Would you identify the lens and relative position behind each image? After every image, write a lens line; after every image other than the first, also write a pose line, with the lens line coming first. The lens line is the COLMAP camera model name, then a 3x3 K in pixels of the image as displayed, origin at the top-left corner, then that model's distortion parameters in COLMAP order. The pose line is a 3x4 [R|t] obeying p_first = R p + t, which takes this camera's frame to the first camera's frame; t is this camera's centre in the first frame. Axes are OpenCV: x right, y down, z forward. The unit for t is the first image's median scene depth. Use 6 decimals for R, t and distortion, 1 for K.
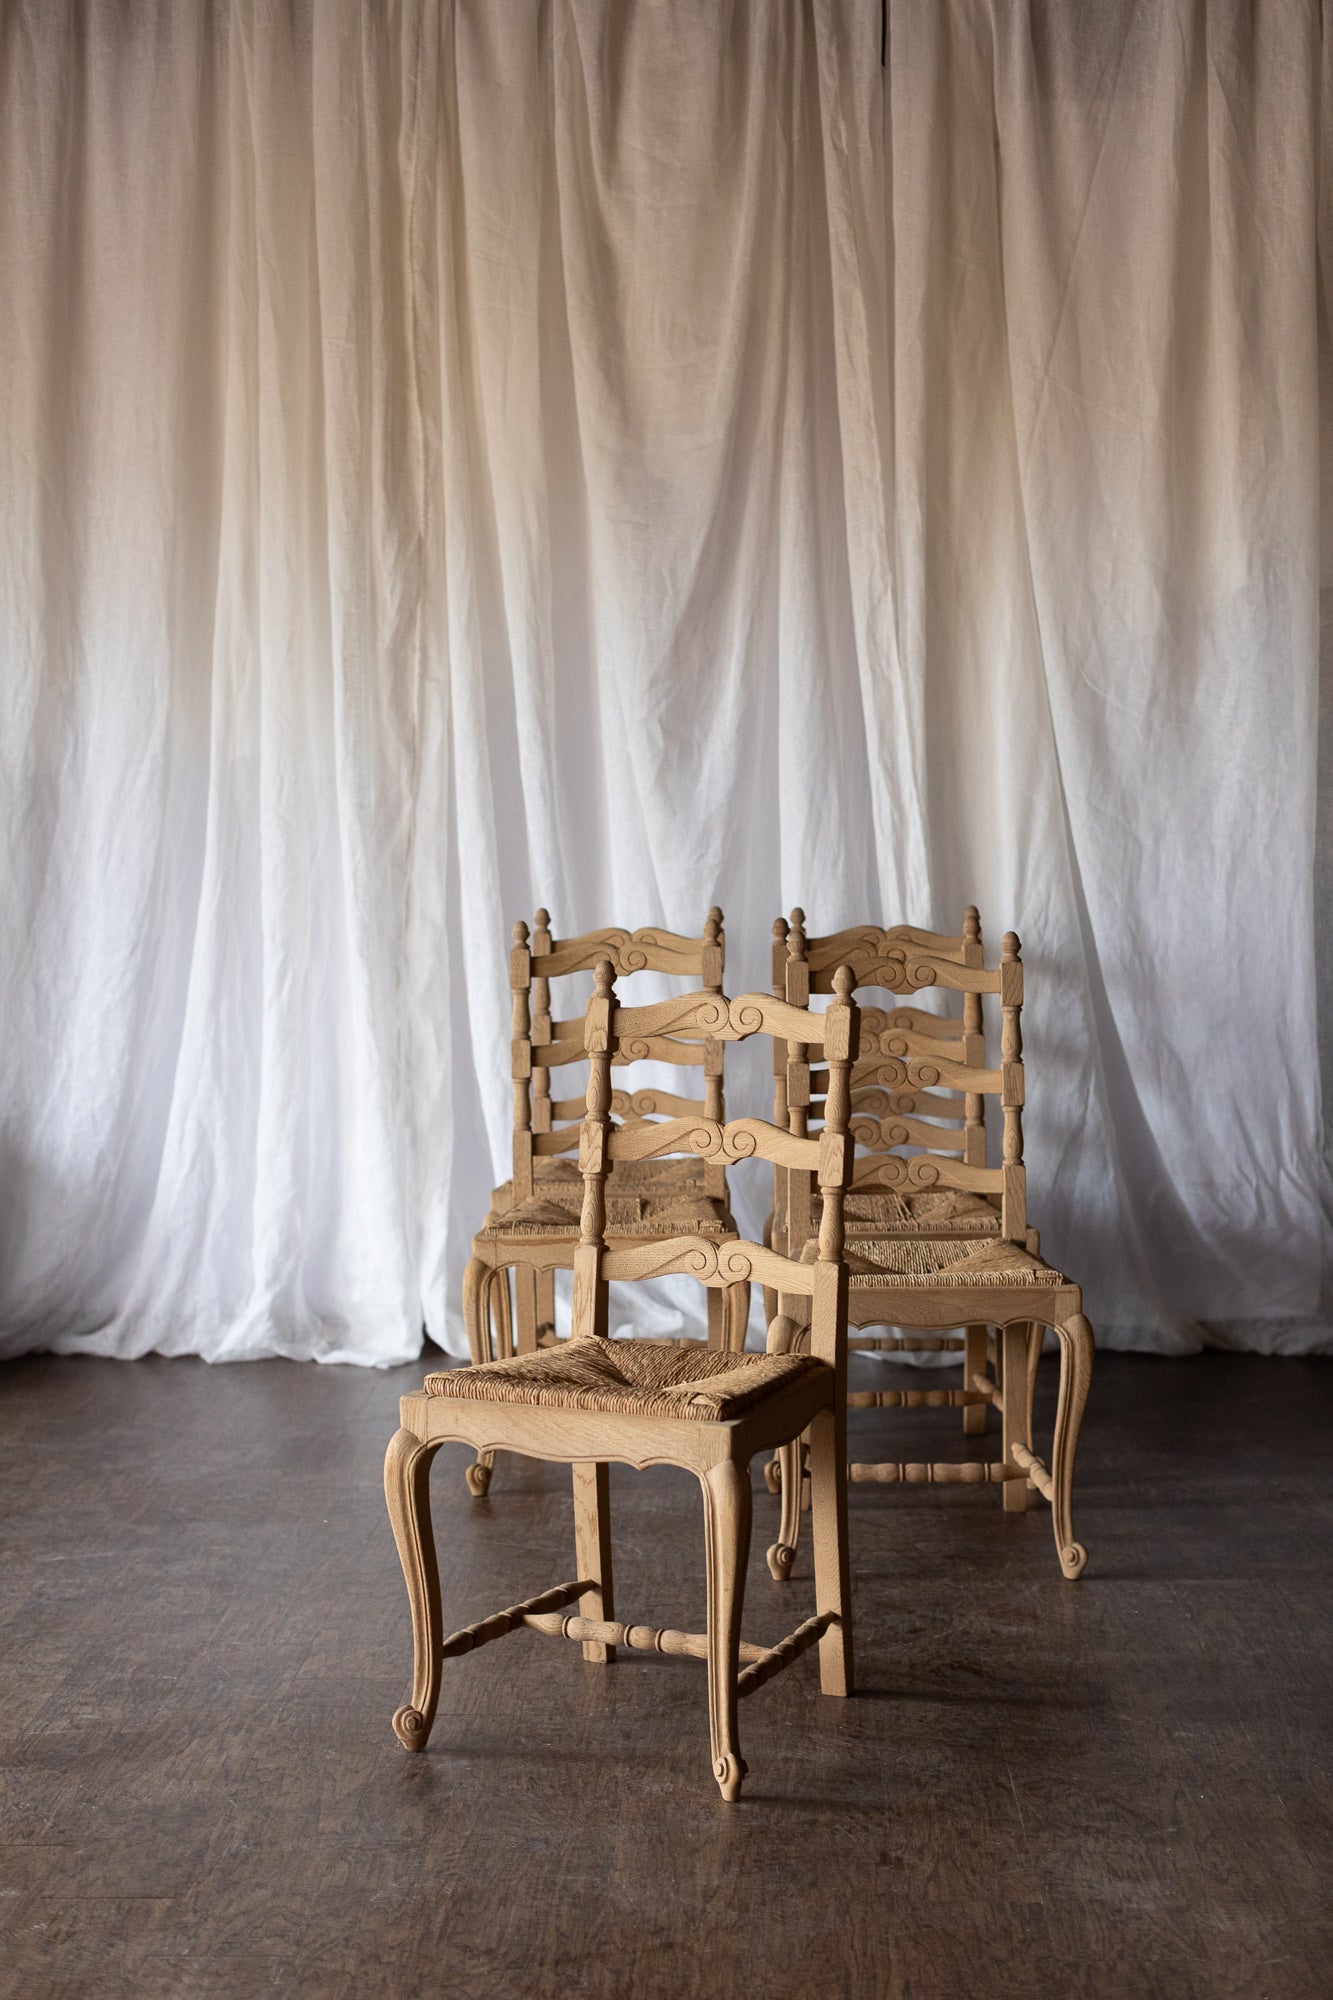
lens RADIAL K [[2908.2, 0, 660.8], [0, 2908.2, 1002.2], [0, 0, 1]] dist [0.045961, -0.024971]
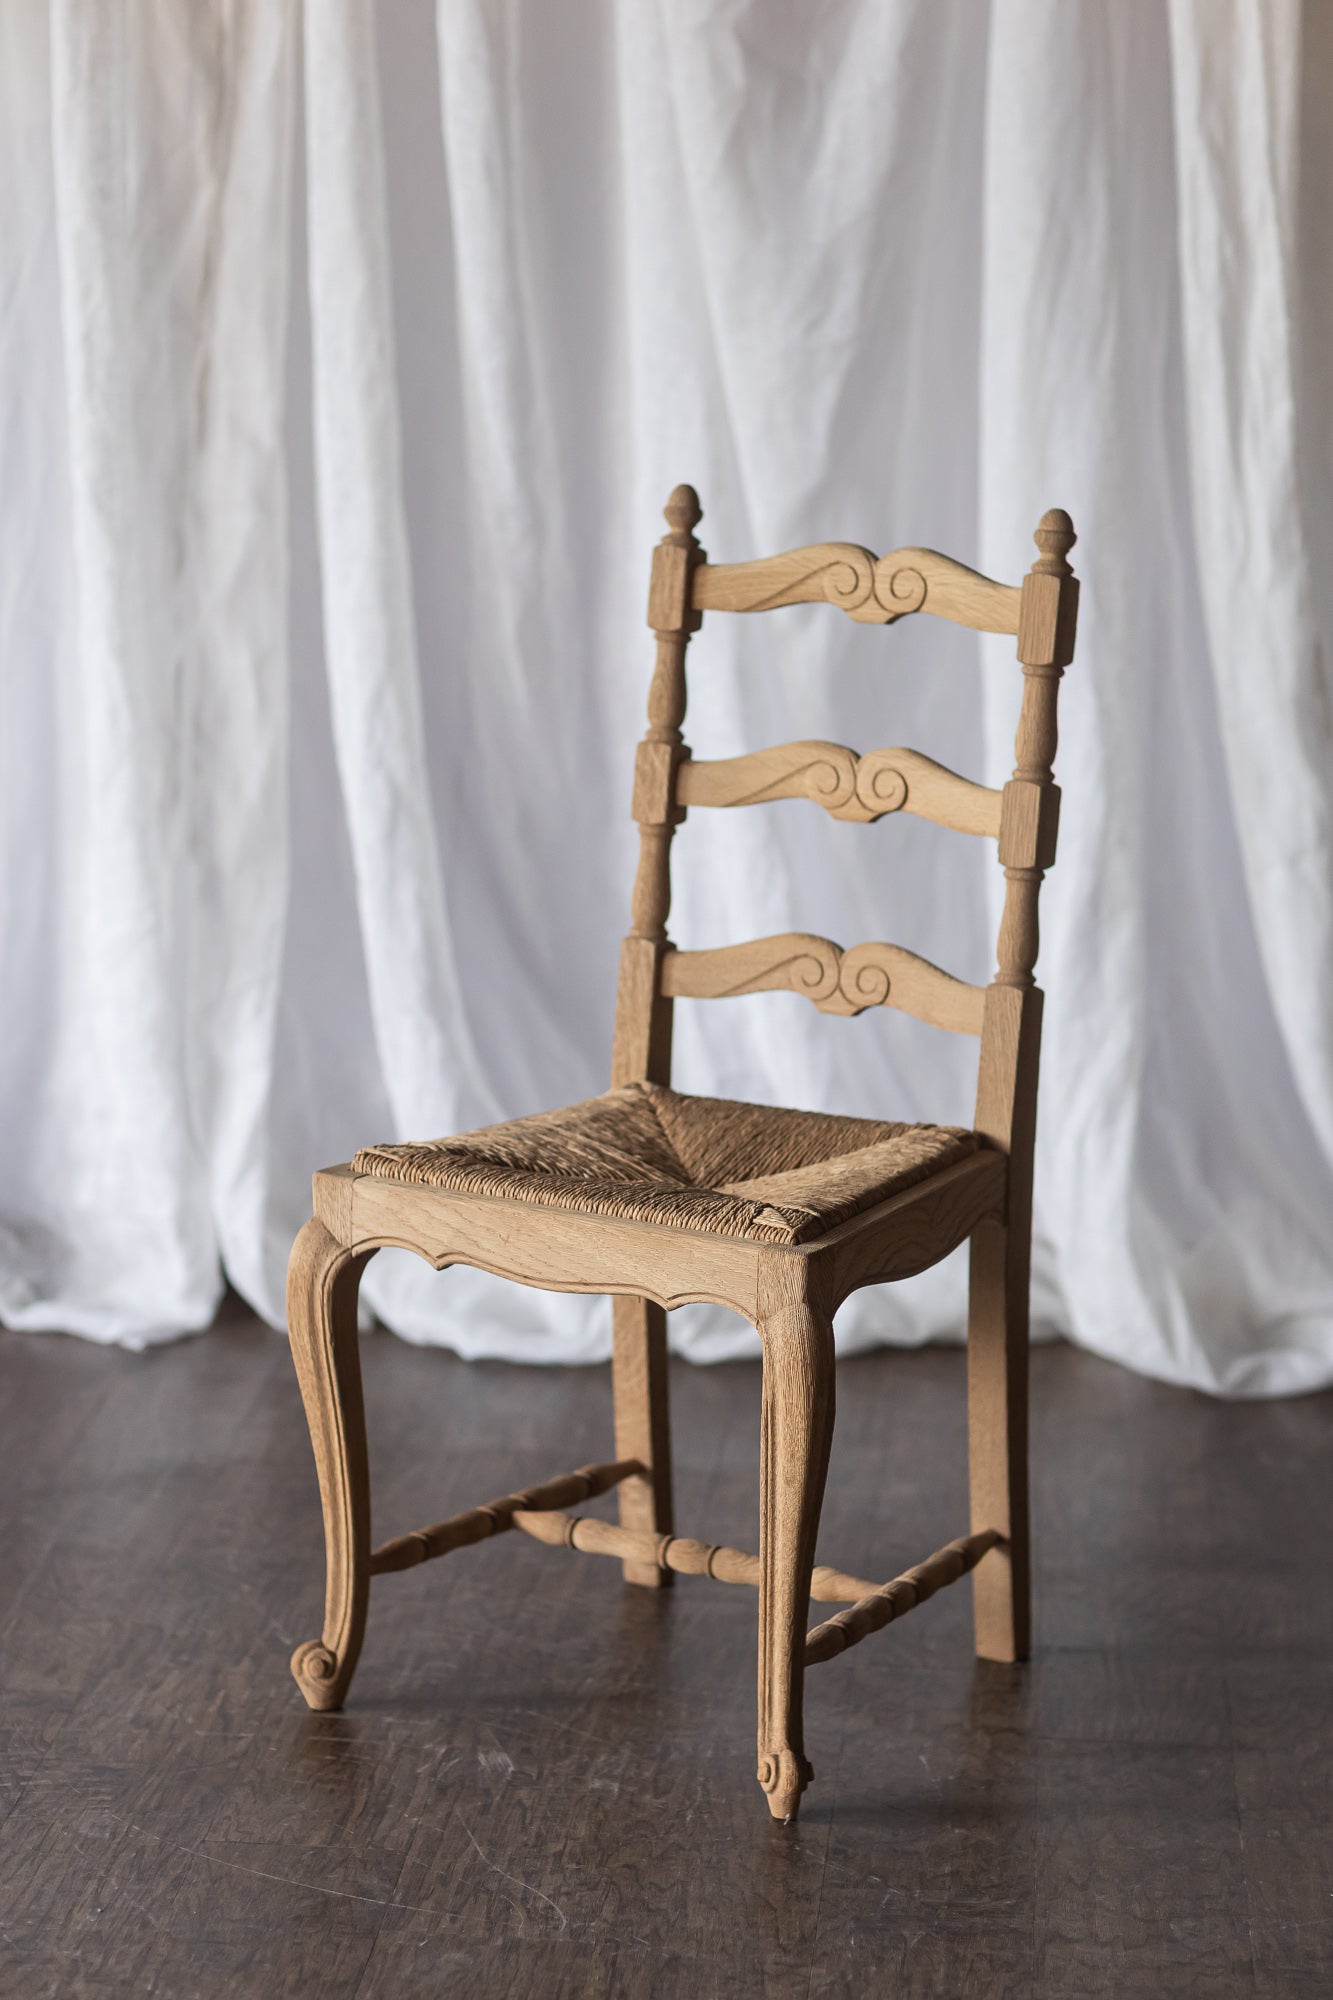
lens RADIAL K [[4787.1, 0, 663.8], [0, 4787.1, 997.7], [0, 0, 1]] dist [0.016887, 0.115499]
pose [[0.998415, 0.038384, -0.041163, 0.025756], [-0.033048, 0.991821, 0.123280, -0.036264], [0.045558, -0.121725, 0.991518, 0.207289]]
